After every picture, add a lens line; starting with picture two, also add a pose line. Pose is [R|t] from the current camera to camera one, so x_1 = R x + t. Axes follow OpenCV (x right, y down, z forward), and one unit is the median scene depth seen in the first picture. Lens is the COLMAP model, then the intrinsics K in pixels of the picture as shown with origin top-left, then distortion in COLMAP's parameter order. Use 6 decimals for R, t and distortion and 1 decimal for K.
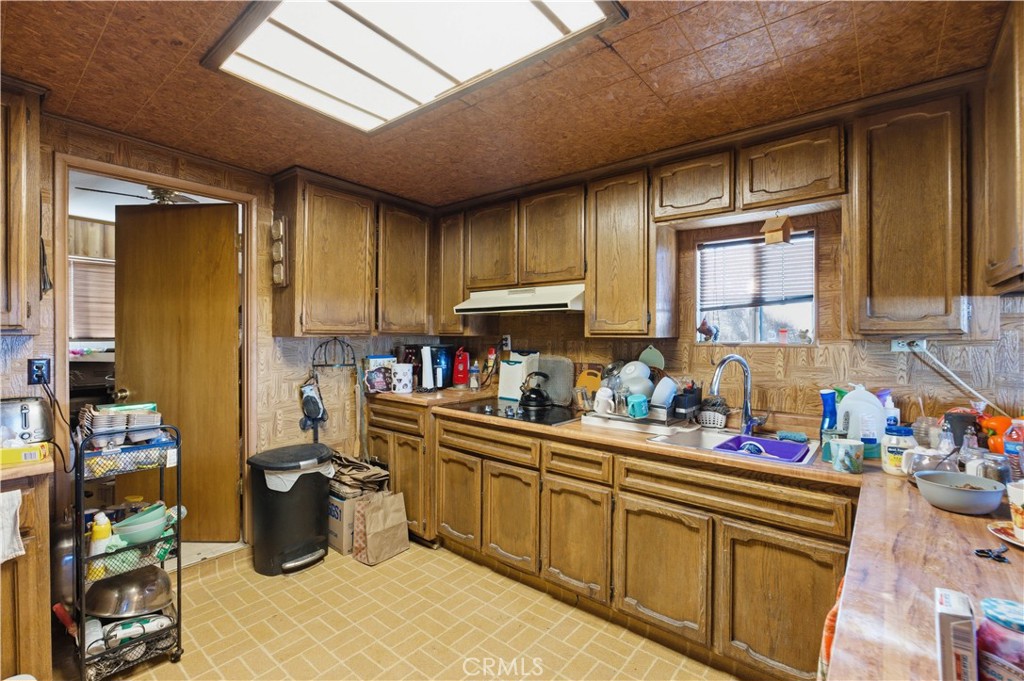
lens RADIAL K [[452.0, 0, 514.8], [0, 452.0, 336.6], [0, 0, 1]] dist [-0.015164, 0.004197]
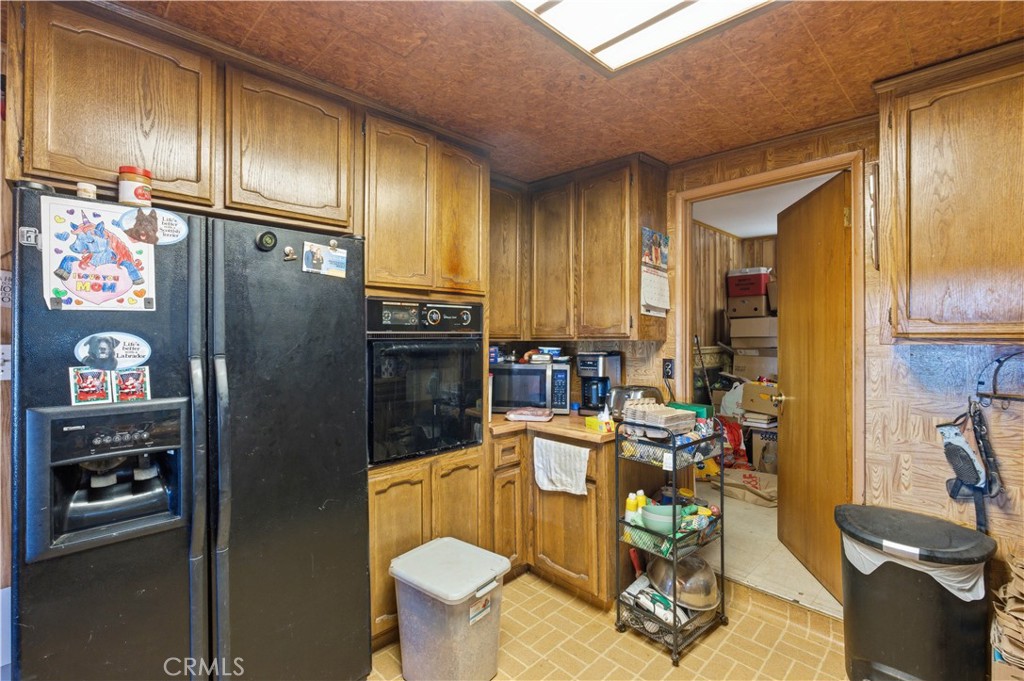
lens RADIAL K [[452.0, 0, 512.4], [0, 452.0, 336.6], [0, 0, 1]] dist [-0.015164, 0.004197]
pose [[-0.107871, -0.002042, -0.994163, 0.213482], [-0.001189, 0.999997, -0.001925, -0.007964], [0.994164, 0.000975, -0.107873, 0.549929]]
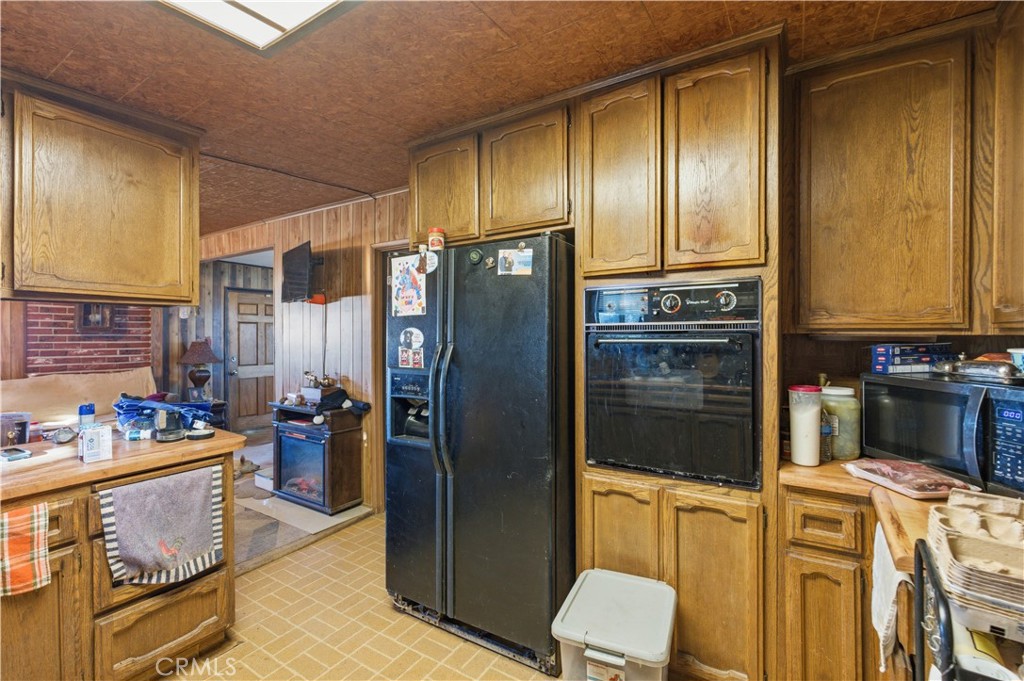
lens RADIAL K [[452.0, 0, 519.1], [0, 452.0, 336.1], [0, 0, 1]] dist [-0.015164, 0.004197]
pose [[-0.990362, 0.002919, -0.138476, -0.316931], [0.001912, 0.999971, 0.007405, -0.002900], [0.138493, 0.007069, -0.990338, 0.956910]]
